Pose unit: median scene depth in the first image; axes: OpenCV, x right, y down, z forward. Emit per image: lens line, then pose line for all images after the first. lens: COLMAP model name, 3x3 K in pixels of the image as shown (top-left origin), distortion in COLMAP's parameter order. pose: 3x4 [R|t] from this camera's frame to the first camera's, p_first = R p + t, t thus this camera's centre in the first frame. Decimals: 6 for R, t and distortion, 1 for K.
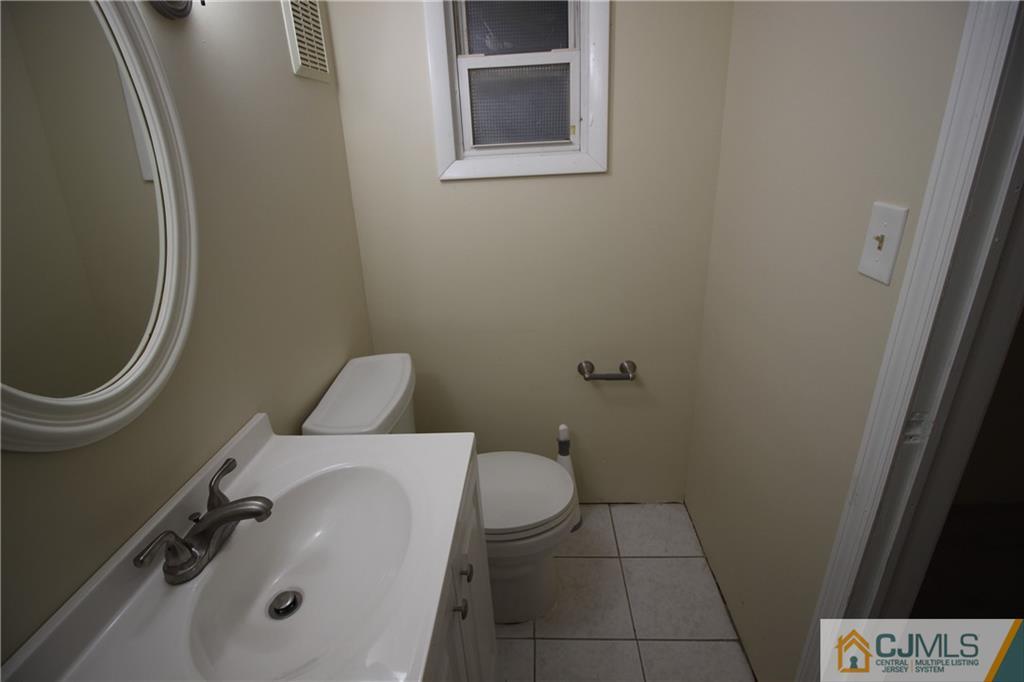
lens RADIAL K [[482.9, 0, 512.7], [0, 482.9, 327.1], [0, 0, 1]] dist [-0.000864, -0.000314]
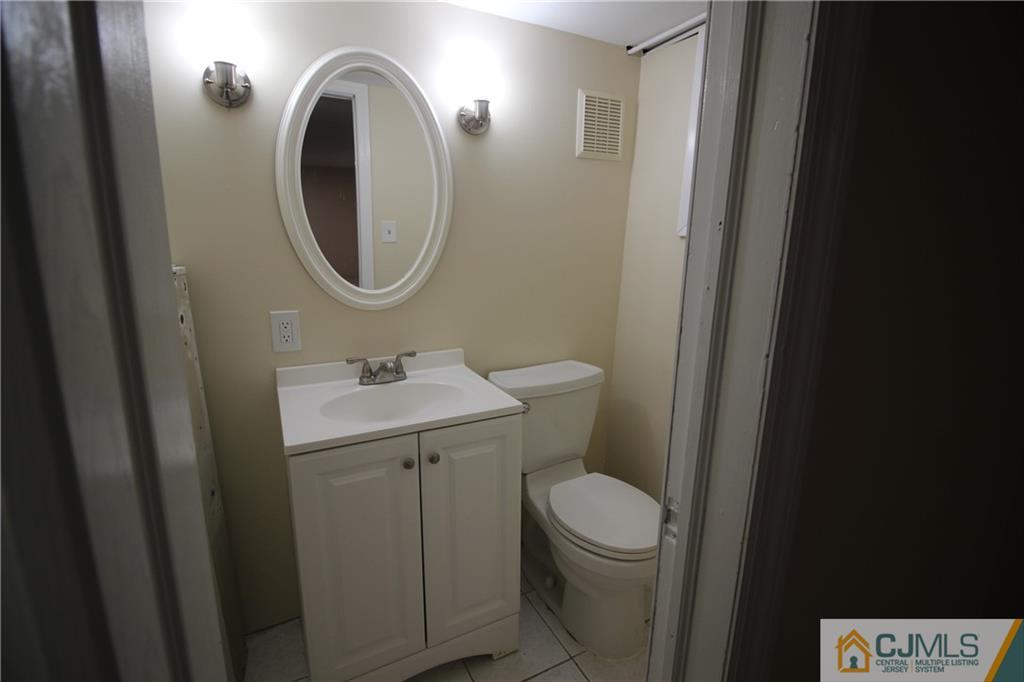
lens RADIAL K [[482.9, 0, 512.7], [0, 482.9, 327.1], [0, 0, 1]] dist [-0.000864, -0.000314]
pose [[0.500923, 0.212896, -0.838899, 0.828389], [-0.349246, 0.936578, 0.029143, -0.001516], [0.791898, 0.278383, 0.543507, 0.173513]]
